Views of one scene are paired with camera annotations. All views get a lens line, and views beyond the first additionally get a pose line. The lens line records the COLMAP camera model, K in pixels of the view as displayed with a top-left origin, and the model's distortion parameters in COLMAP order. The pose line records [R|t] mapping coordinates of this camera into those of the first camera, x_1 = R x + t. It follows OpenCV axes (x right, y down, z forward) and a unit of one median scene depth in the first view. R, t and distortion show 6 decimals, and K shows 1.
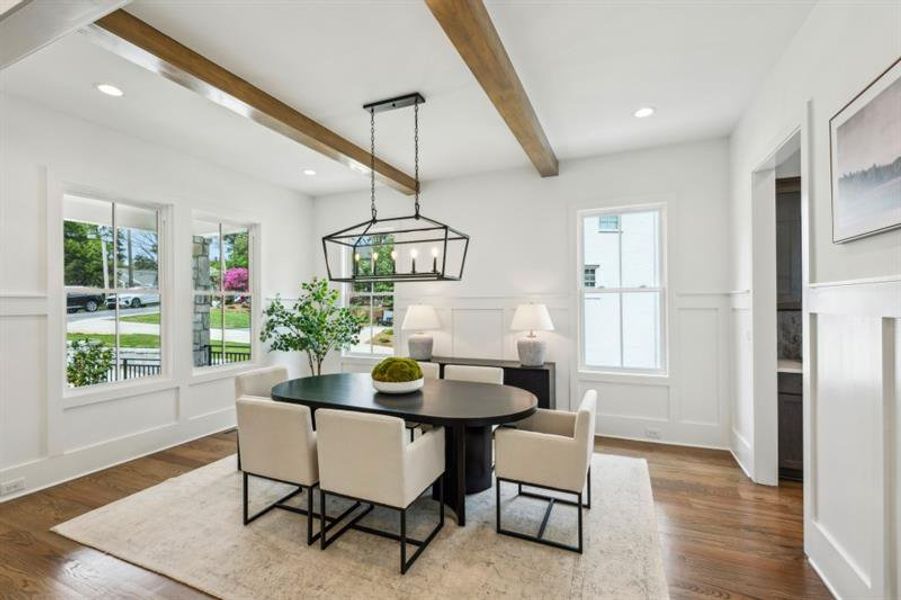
lens RADIAL K [[399.6, 0, 452.2], [0, 399.6, 303.2], [0, 0, 1]] dist [-0.001066, -0.000104]
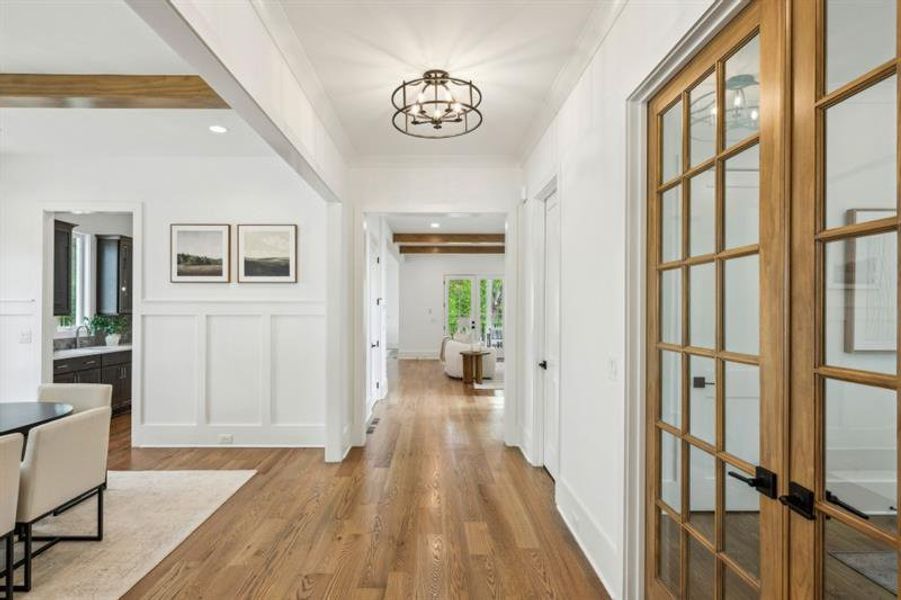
lens RADIAL K [[478.7, 0, 446.4], [0, 478.7, 303.3], [0, 0, 1]] dist [-0.000801, 0.000161]
pose [[-0.406623, 0.014812, 0.913476, -1.173126], [-0.000869, 0.999862, -0.016599, 0.001789], [-0.913596, -0.007544, -0.406554, 0.414359]]
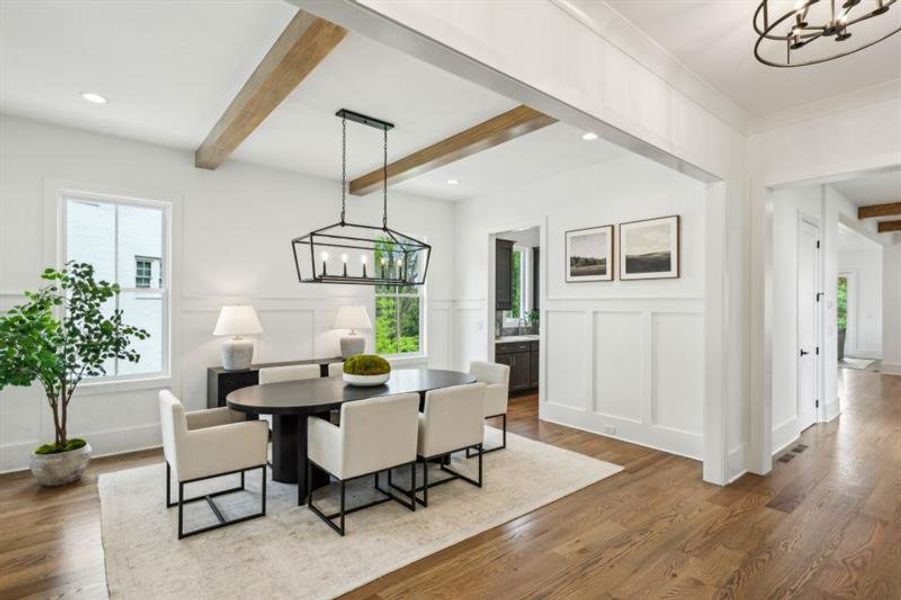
lens RADIAL K [[445.5, 0, 451.0], [0, 445.5, 303.5], [0, 0, 1]] dist [0.000095, 0.000553]
pose [[0.462745, 0.009803, 0.886437, -1.062631], [-0.008505, 0.999942, -0.006619, 0.002040], [-0.886451, -0.004477, 0.462802, 0.215590]]
